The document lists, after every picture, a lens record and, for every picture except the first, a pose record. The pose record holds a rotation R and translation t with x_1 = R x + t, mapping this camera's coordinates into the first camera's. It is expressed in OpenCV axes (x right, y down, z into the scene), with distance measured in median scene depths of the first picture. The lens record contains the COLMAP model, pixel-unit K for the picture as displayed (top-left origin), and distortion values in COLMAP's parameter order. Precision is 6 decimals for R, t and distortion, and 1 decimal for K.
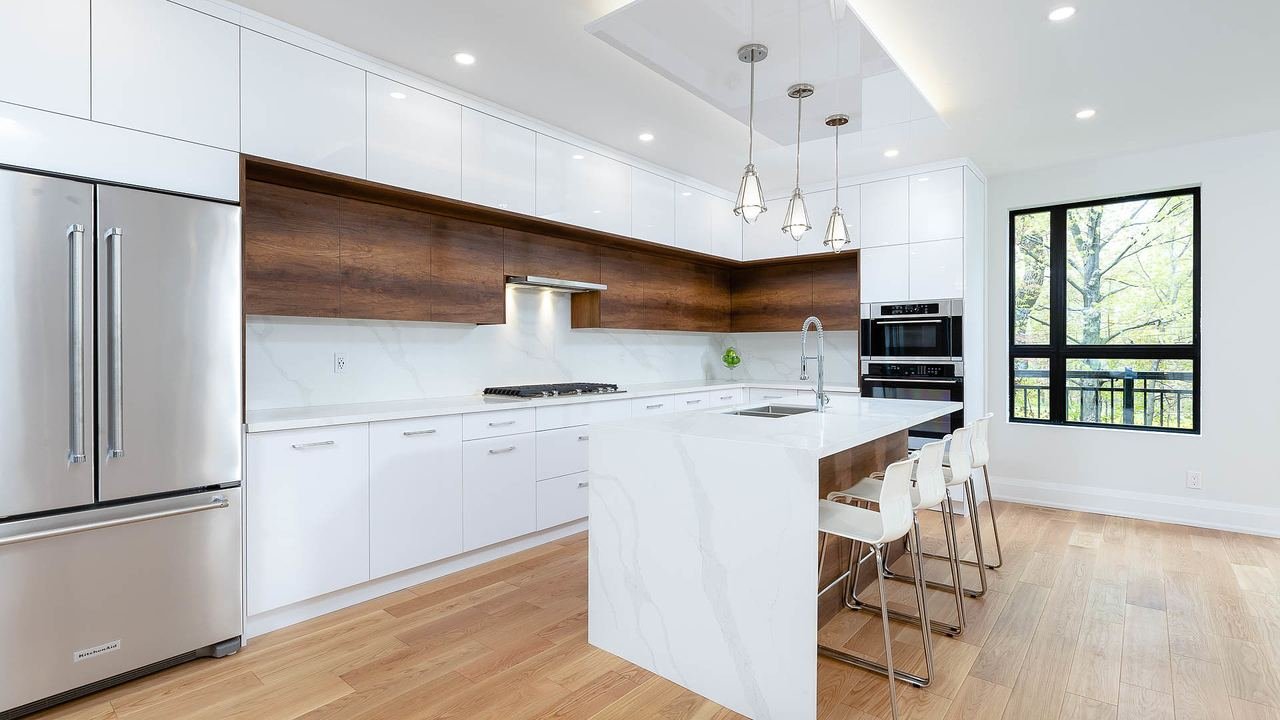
lens RADIAL K [[595.5, 0, 640.0], [0, 595.5, 360.0], [0, 0, 1]] dist [-0.000928, -0.000114]
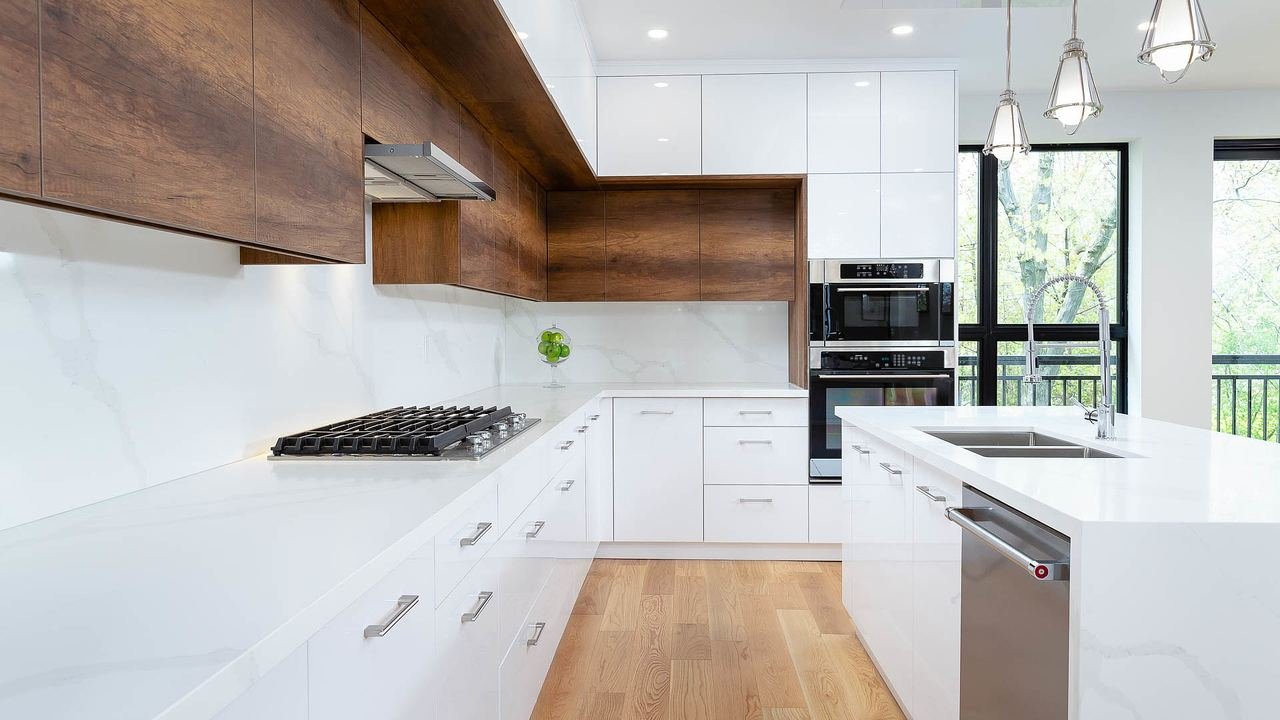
lens RADIAL K [[851.3, 0, 640.0], [0, 851.3, 360.0], [0, 0, 1]] dist [0.003646, 0.002064]
pose [[0.788932, -0.023708, 0.614023, -0.357515], [0.014905, 0.999700, 0.019448, -0.006738], [-0.614300, -0.006191, 0.789048, 0.401345]]
